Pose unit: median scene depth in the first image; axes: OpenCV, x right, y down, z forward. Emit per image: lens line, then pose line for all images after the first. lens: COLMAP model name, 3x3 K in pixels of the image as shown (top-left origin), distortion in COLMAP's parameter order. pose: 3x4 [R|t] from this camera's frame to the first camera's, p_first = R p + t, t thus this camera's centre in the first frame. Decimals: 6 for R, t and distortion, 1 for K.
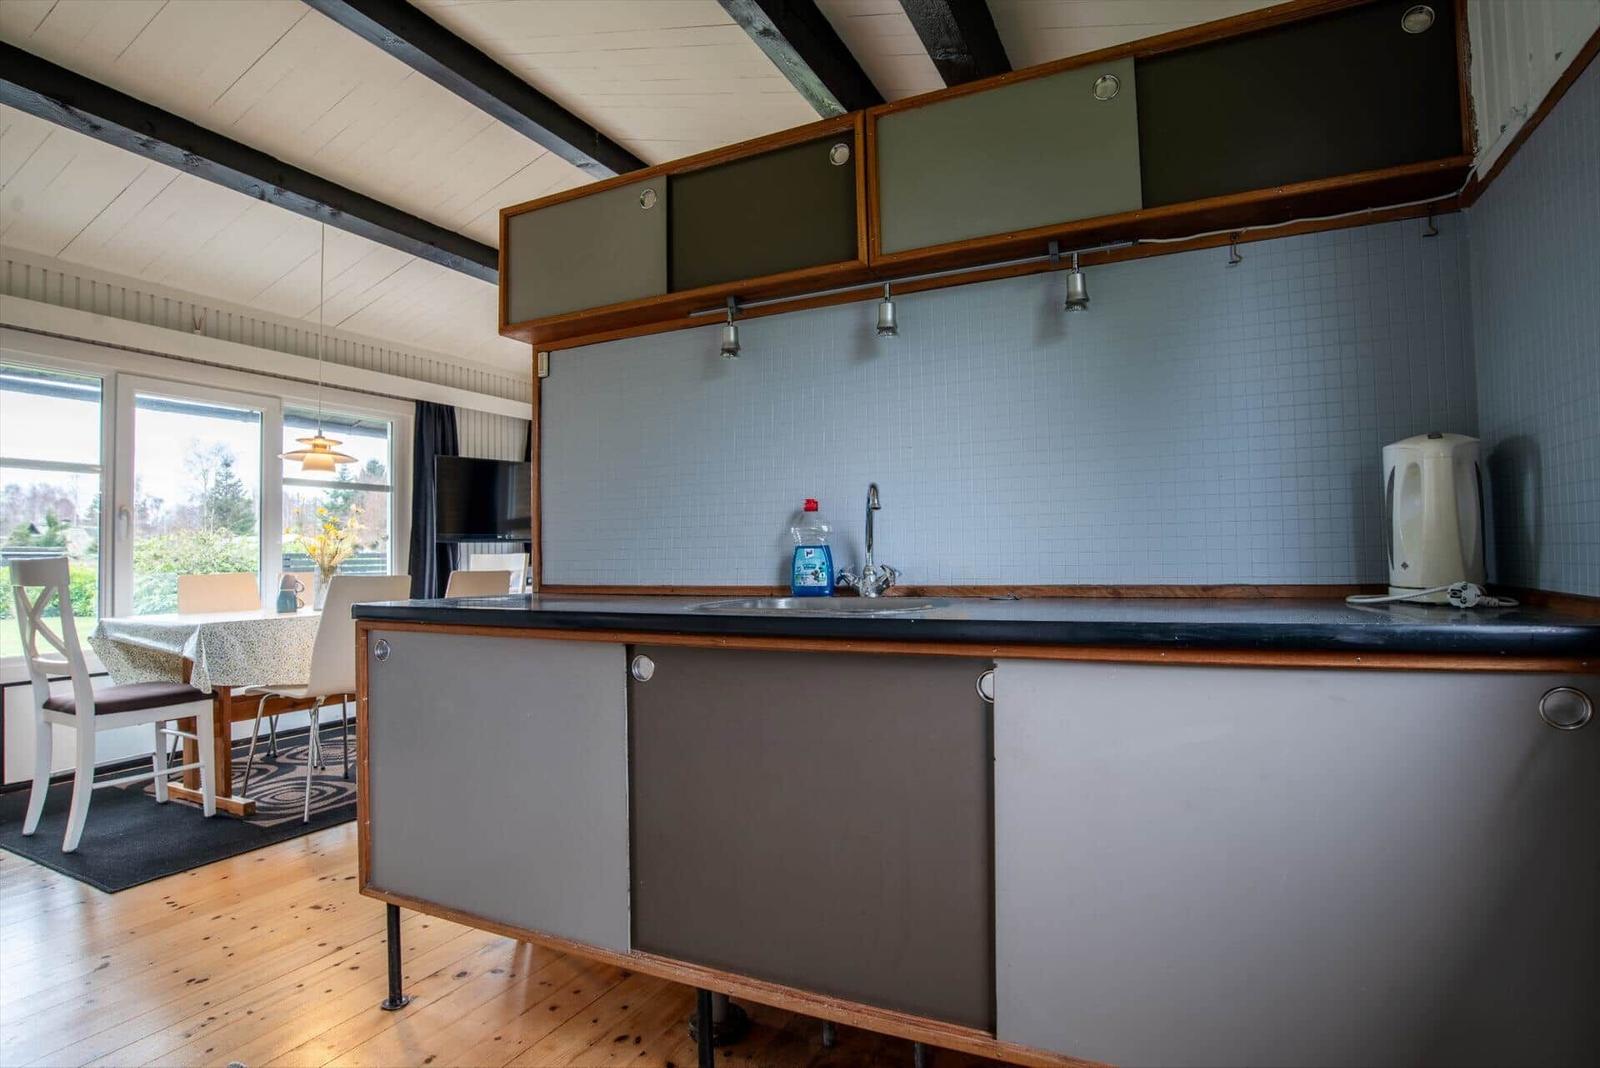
lens RADIAL K [[822.2, 0, 800.0], [0, 822.2, 534.0], [0, 0, 1]] dist [-0.062898, 0.020259]
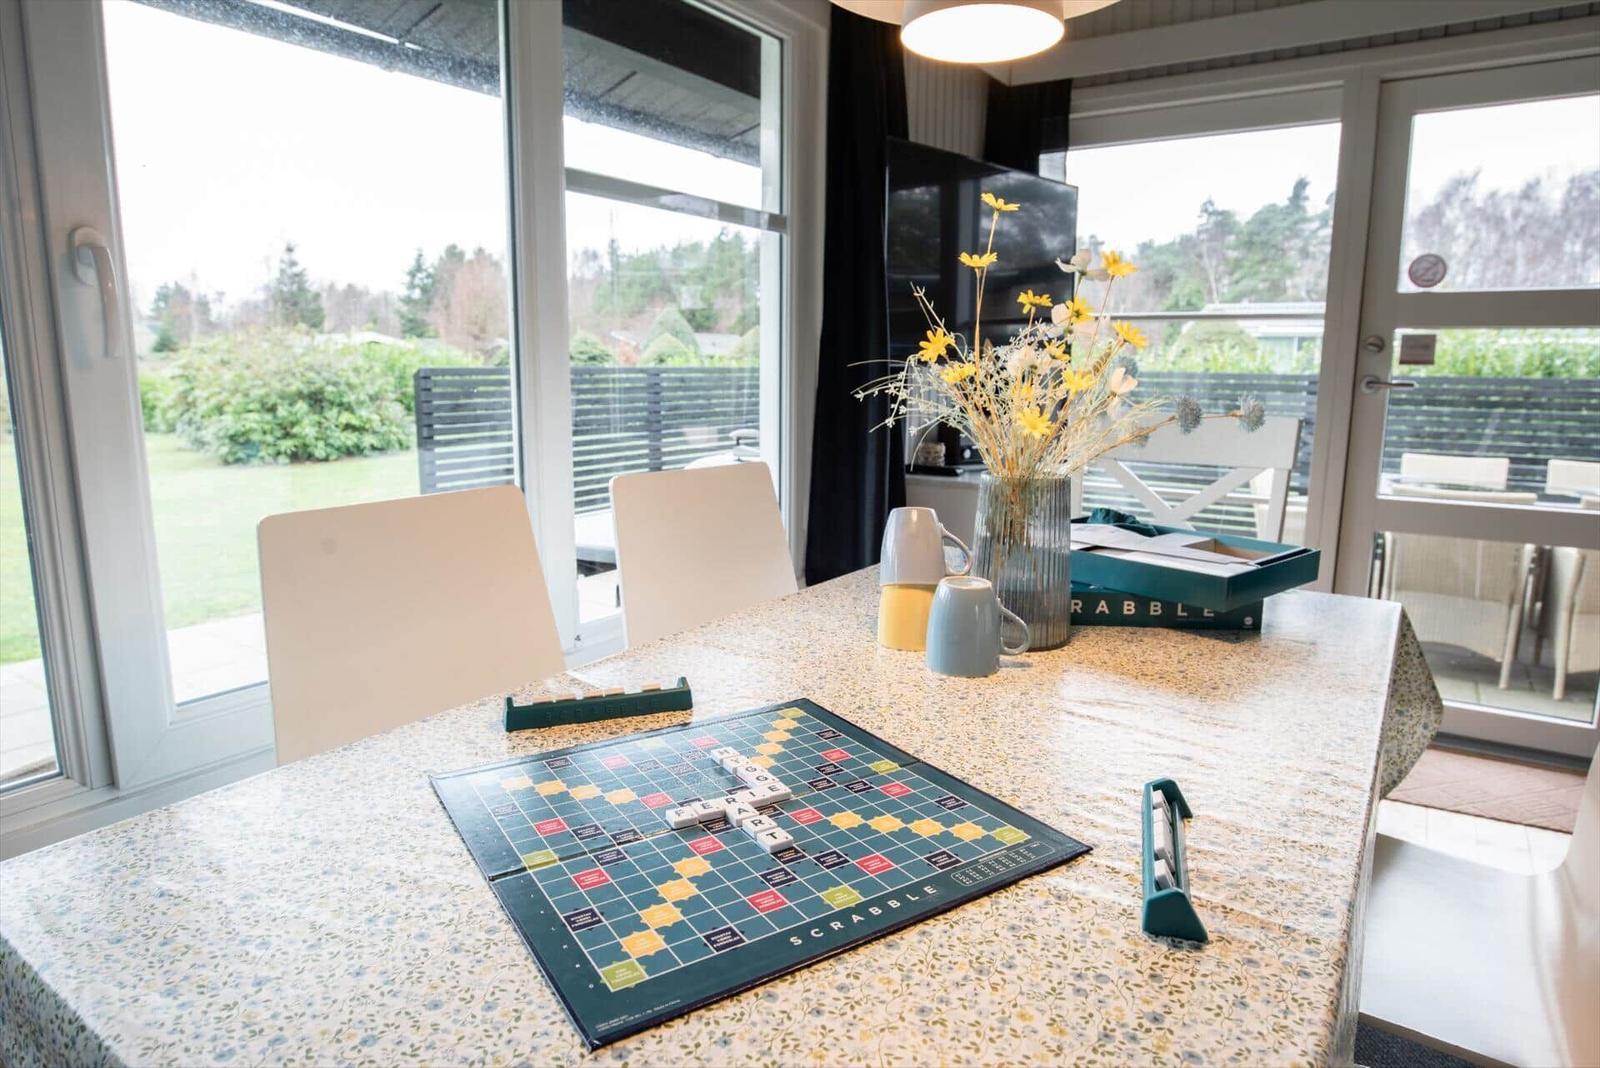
lens RADIAL K [[943.7, 0, 806.5], [0, 943.7, 532.3], [0, 0, 1]] dist [-0.065687, 0.027146]
pose [[0.992038, 0.042123, -0.118686, -0.734060], [-0.017263, 0.978993, 0.203164, -0.004113], [0.124751, -0.199497, 0.971925, 0.914891]]
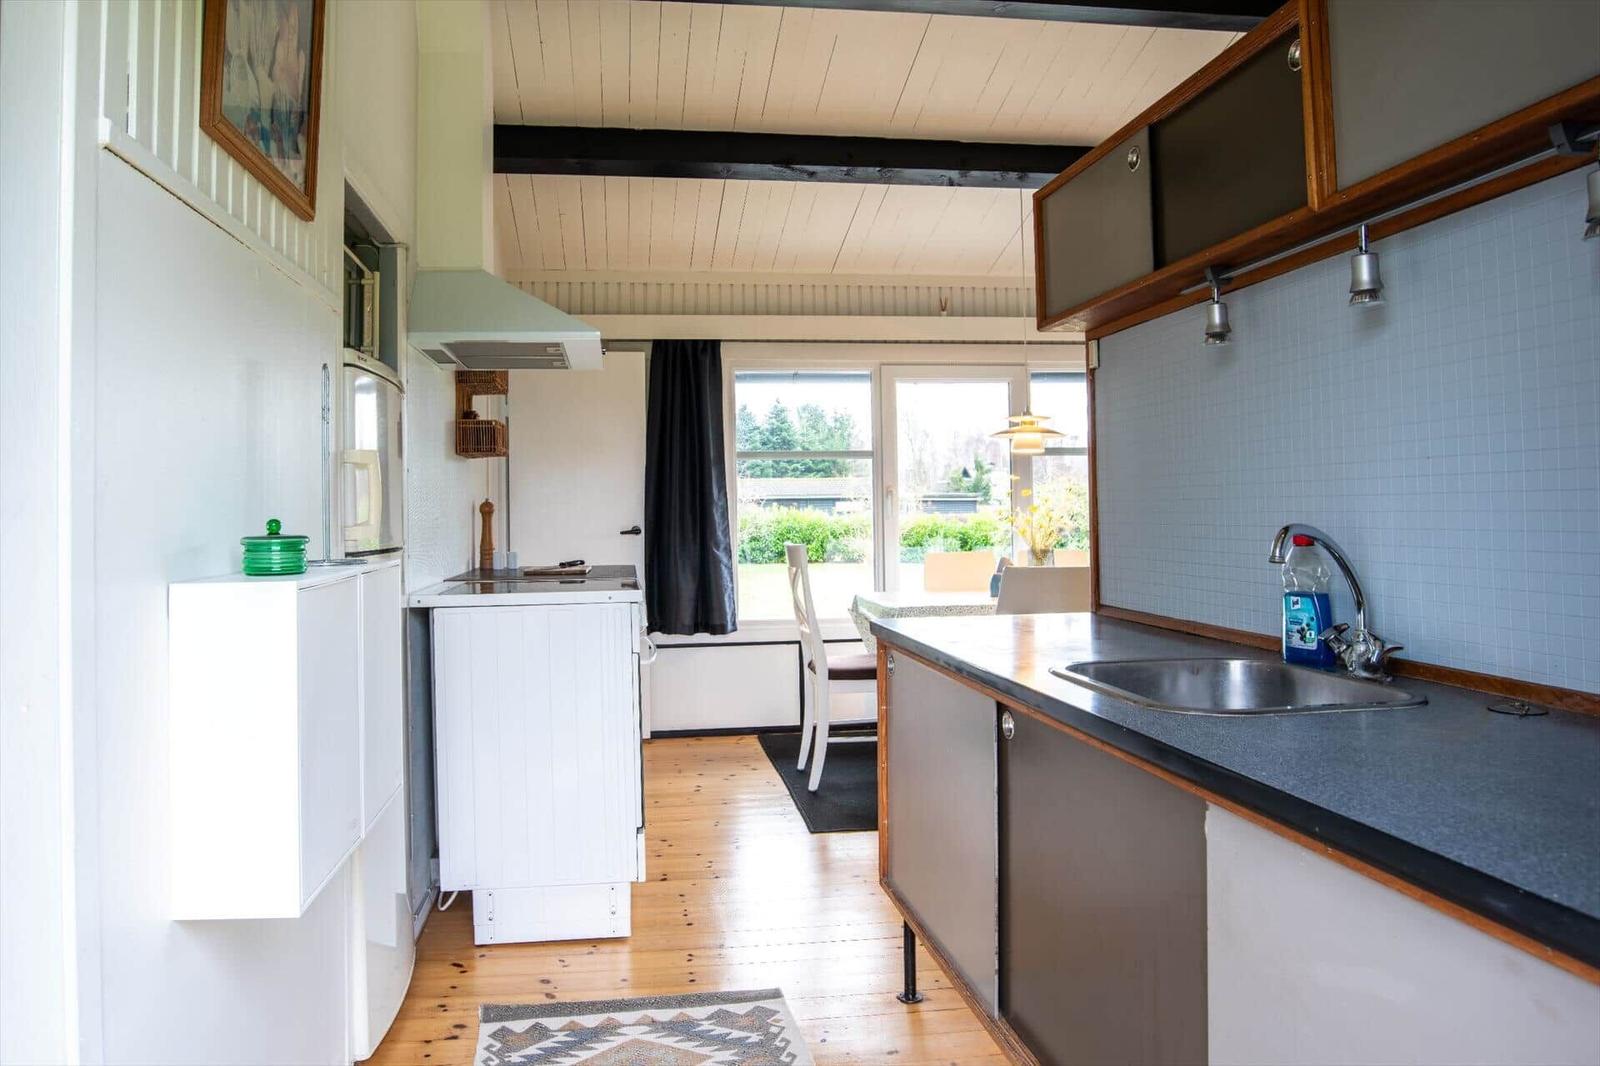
lens RADIAL K [[1062.6, 0, 737.0], [0, 1062.6, 495.8], [0, 0, 1]] dist [-0.003081, 0.000475]
pose [[0.546532, -0.006504, -0.837413, 0.303843], [0.030363, 0.999466, 0.012053, -0.056556], [0.836887, -0.032014, 0.546438, 0.032184]]
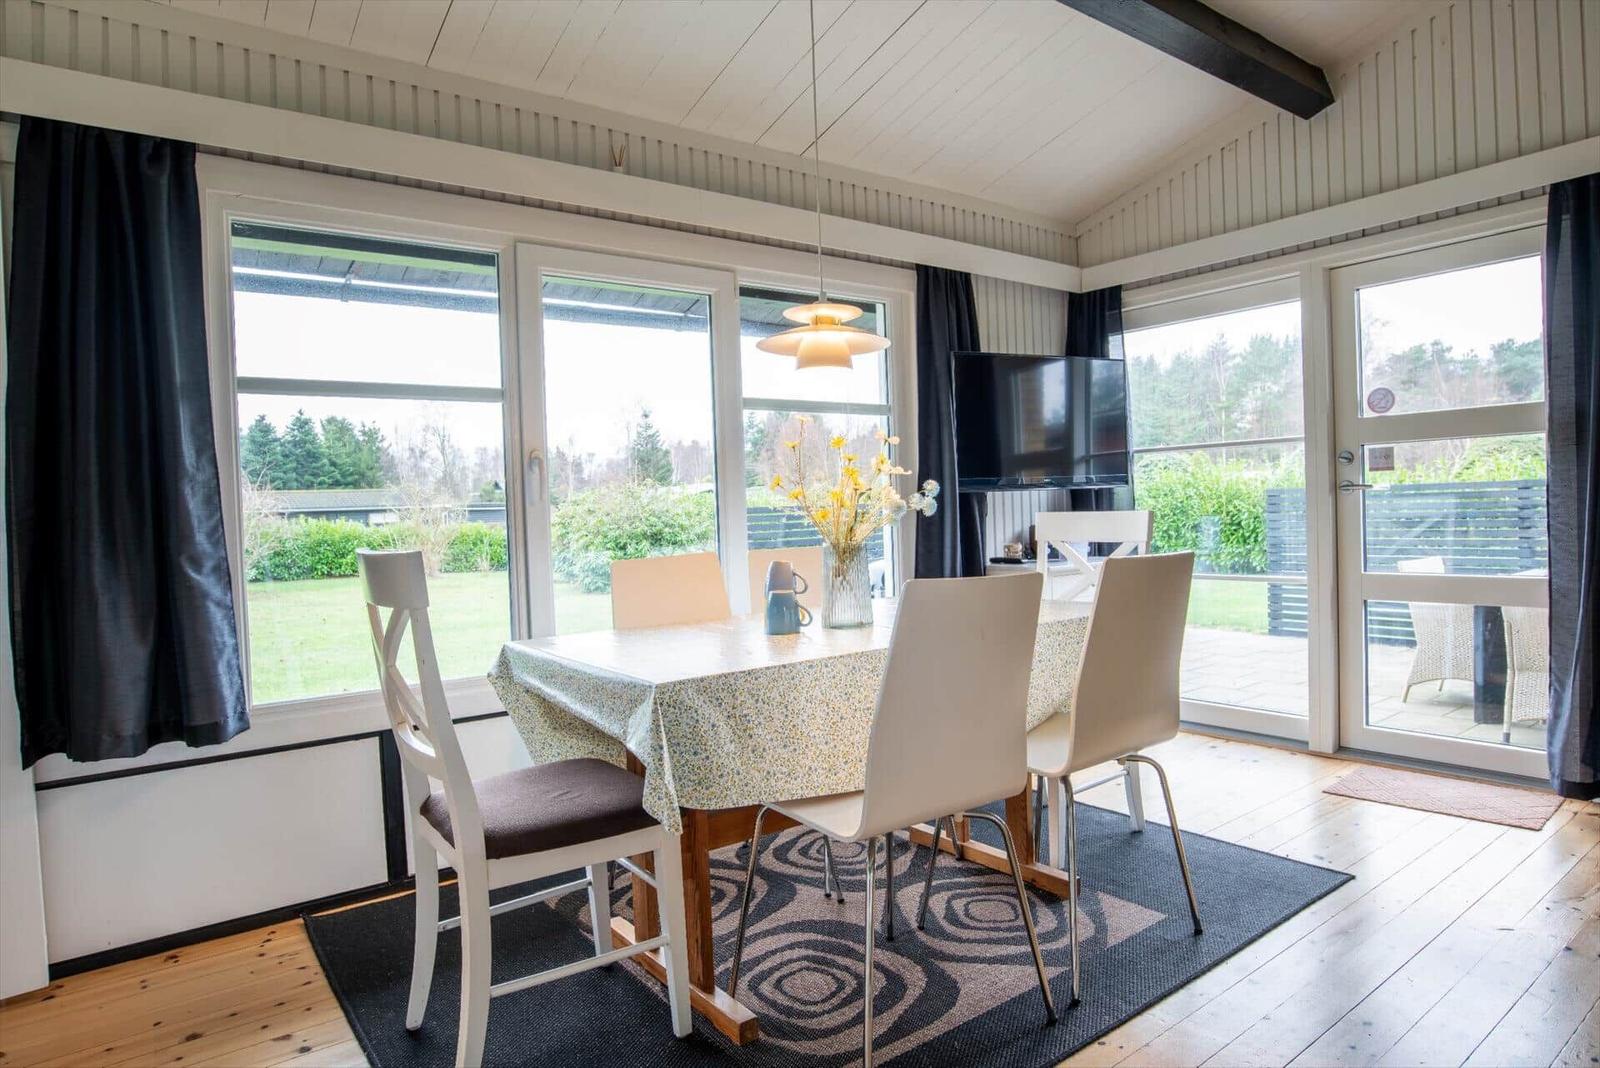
lens RADIAL K [[943.7, 0, 806.5], [0, 943.7, 532.3], [0, 0, 1]] dist [-0.065687, 0.027146]
pose [[0.897591, -0.006737, -0.440778, -0.382135], [0.035239, 0.997780, 0.056510, -0.005886], [0.439419, -0.066256, 0.895836, 0.491053]]
